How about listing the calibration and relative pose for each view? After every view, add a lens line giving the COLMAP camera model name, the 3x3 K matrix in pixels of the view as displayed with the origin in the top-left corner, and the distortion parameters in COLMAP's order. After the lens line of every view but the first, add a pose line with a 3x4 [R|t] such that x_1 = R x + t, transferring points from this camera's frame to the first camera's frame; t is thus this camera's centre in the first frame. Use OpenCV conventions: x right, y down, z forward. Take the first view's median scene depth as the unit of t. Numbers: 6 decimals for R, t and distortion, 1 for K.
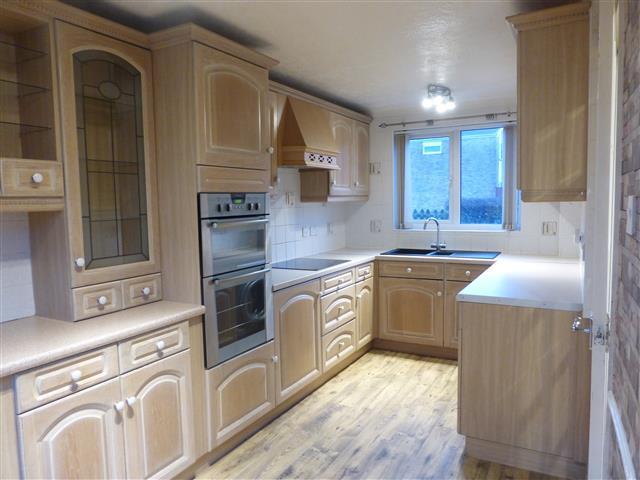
lens RADIAL K [[461.6, 0, 320.0], [0, 461.6, 240.0], [0, 0, 1]] dist [-0.056530, 0.043144]
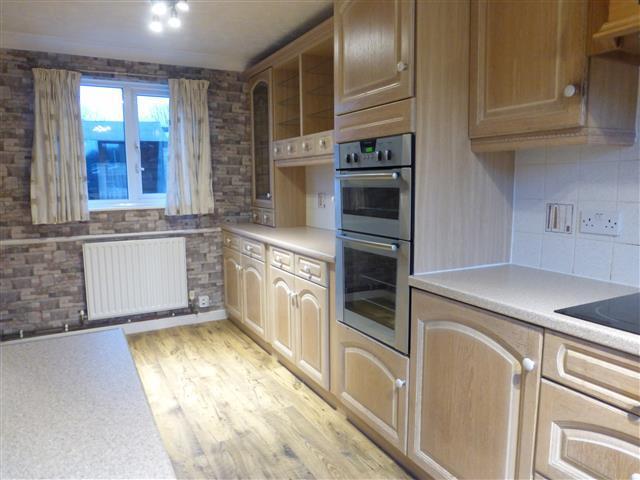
lens RADIAL K [[461.6, 0, 320.0], [0, 461.6, 240.0], [0, 0, 1]] dist [-0.056530, 0.043144]
pose [[-0.543800, 0.132075, -0.828757, 0.558109], [-0.051566, 0.980414, 0.190079, -0.078072], [0.837629, 0.146100, -0.526339, 1.379310]]
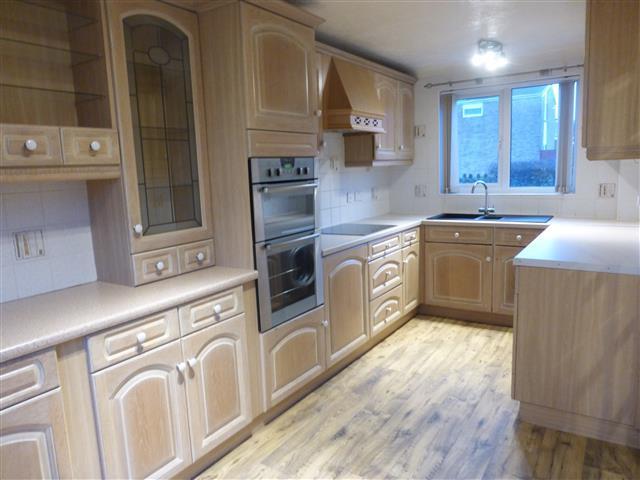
lens RADIAL K [[461.6, 0, 320.0], [0, 461.6, 240.0], [0, 0, 1]] dist [-0.056530, 0.043144]
pose [[0.996798, -0.008281, -0.079532, -0.031054], [0.013824, 0.997493, 0.069406, 0.007013], [0.078758, -0.070283, 0.994413, 0.009514]]
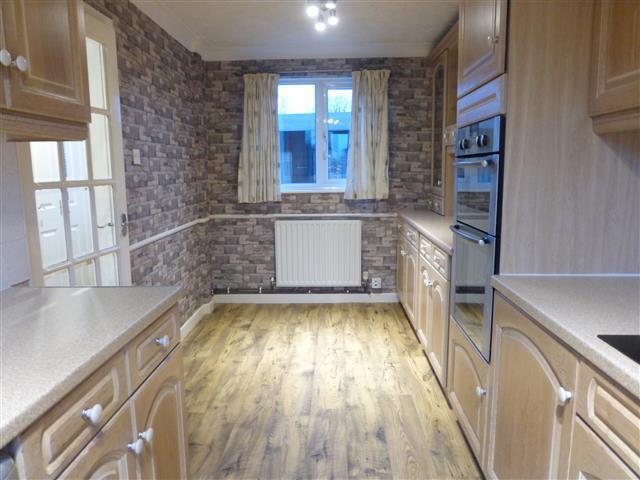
lens RADIAL K [[461.6, 0, 320.0], [0, 461.6, 240.0], [0, 0, 1]] dist [-0.056530, 0.043144]
pose [[-0.892466, 0.097745, -0.440399, 0.385445], [-0.010306, 0.971571, 0.236524, -0.090946], [0.450998, 0.215628, -0.866086, 1.563604]]
